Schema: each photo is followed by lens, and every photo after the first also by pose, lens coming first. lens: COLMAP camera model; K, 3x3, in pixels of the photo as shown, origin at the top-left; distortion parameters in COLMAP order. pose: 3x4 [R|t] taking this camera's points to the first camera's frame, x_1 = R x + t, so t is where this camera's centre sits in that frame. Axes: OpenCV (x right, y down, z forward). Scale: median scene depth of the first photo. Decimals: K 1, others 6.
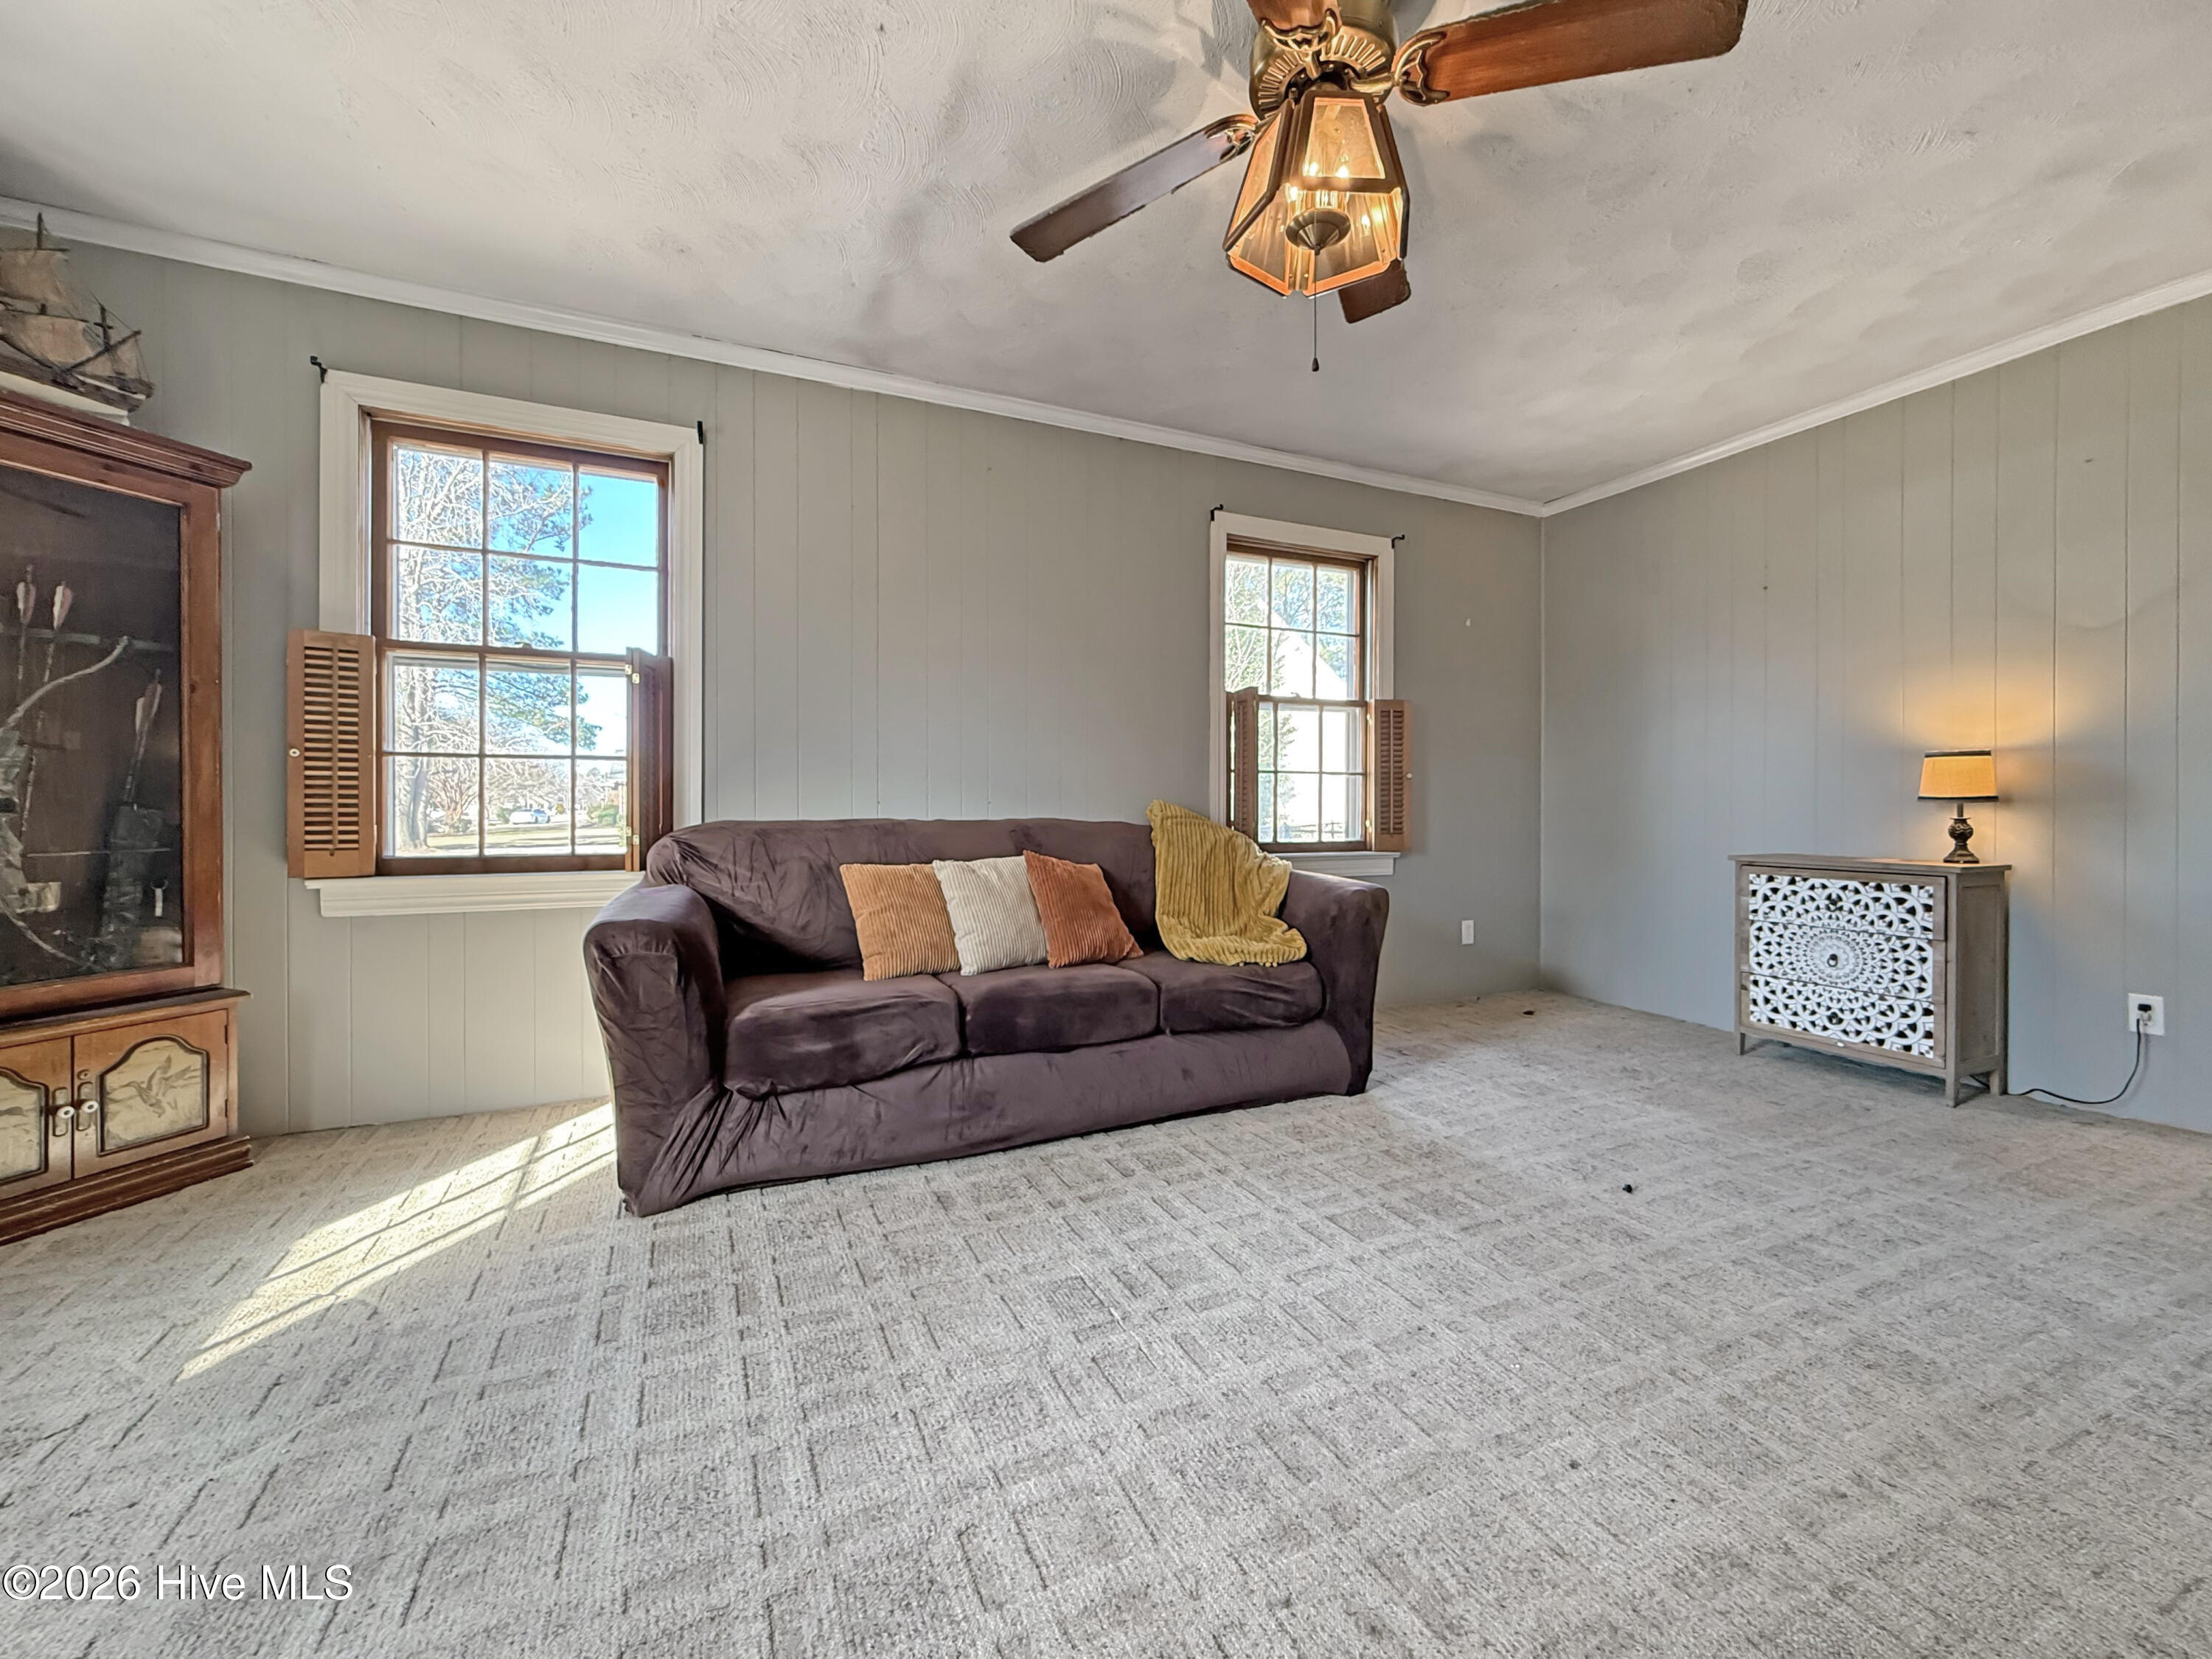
lens RADIAL K [[887.3, 0, 1105.8], [0, 887.3, 807.0], [0, 0, 1]] dist [-0.002107, 0.000051]
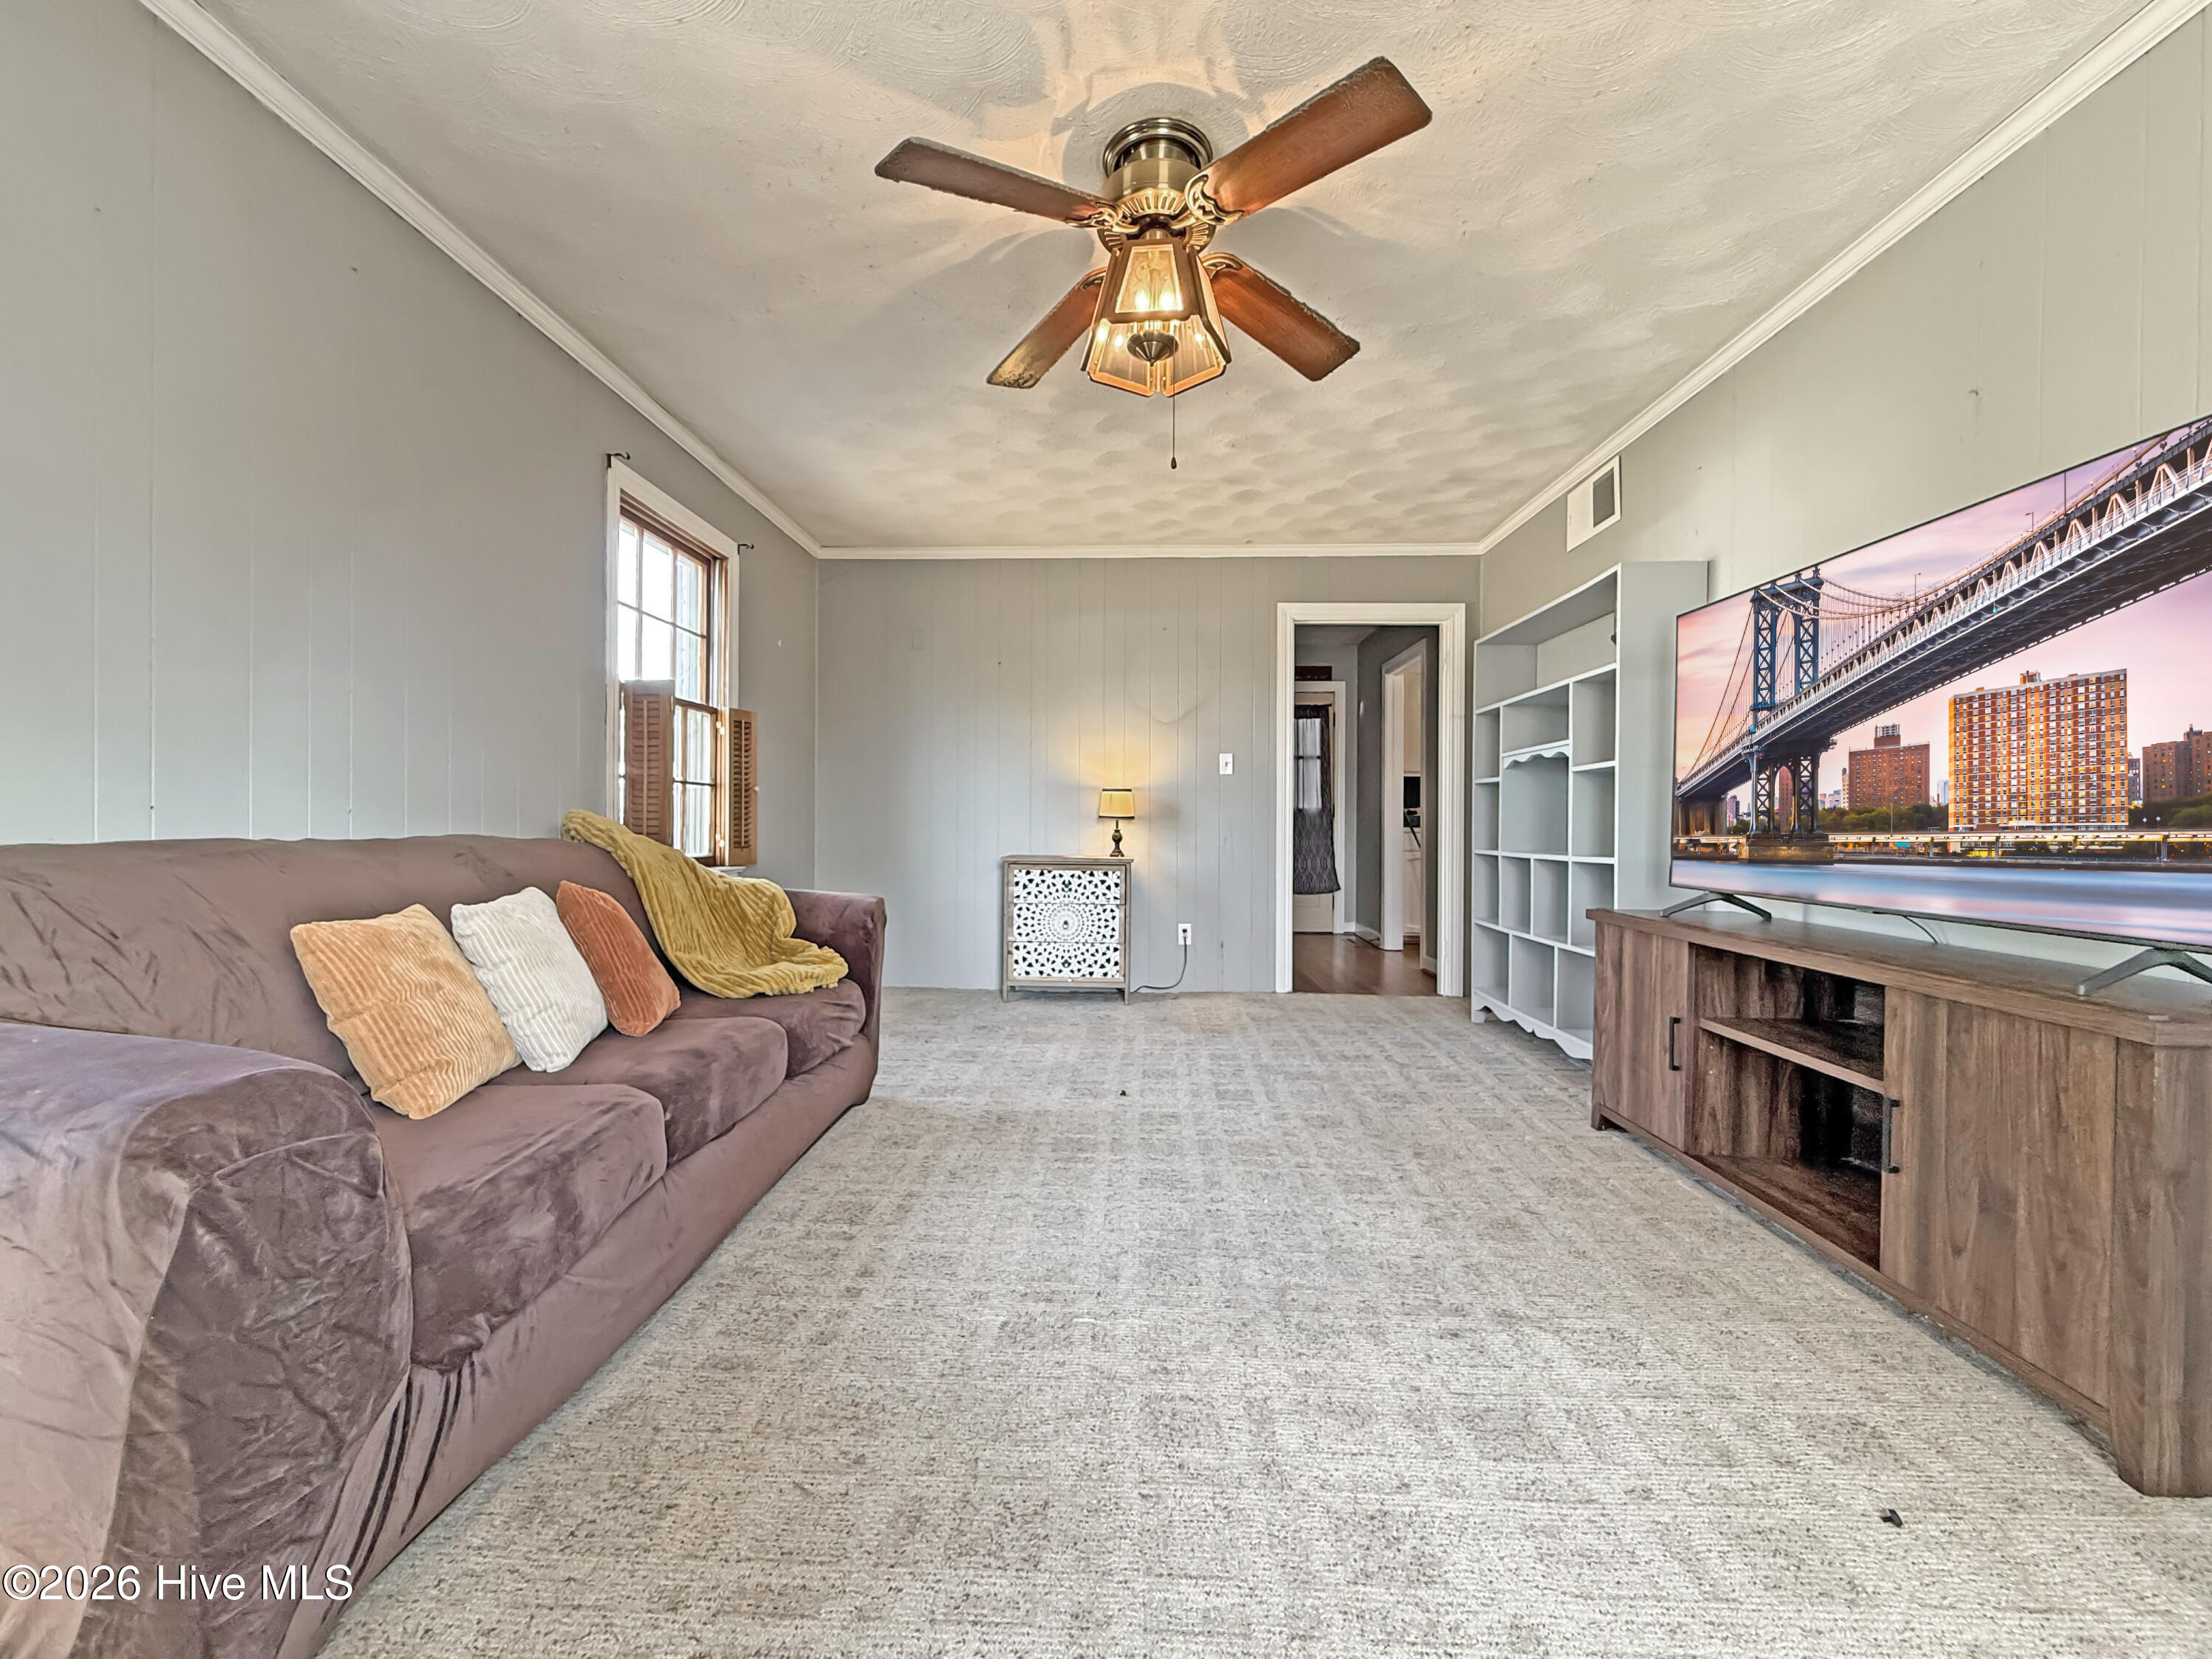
lens RADIAL K [[887.3, 0, 1075.6], [0, 887.3, 821.9], [0, 0, 1]] dist [-0.002107, 0.000051]
pose [[0.459583, 0.002330, 0.888132, -0.569045], [-0.006023, 0.999982, 0.000494, -0.000872], [-0.888114, -0.005576, 0.459589, 0.343312]]
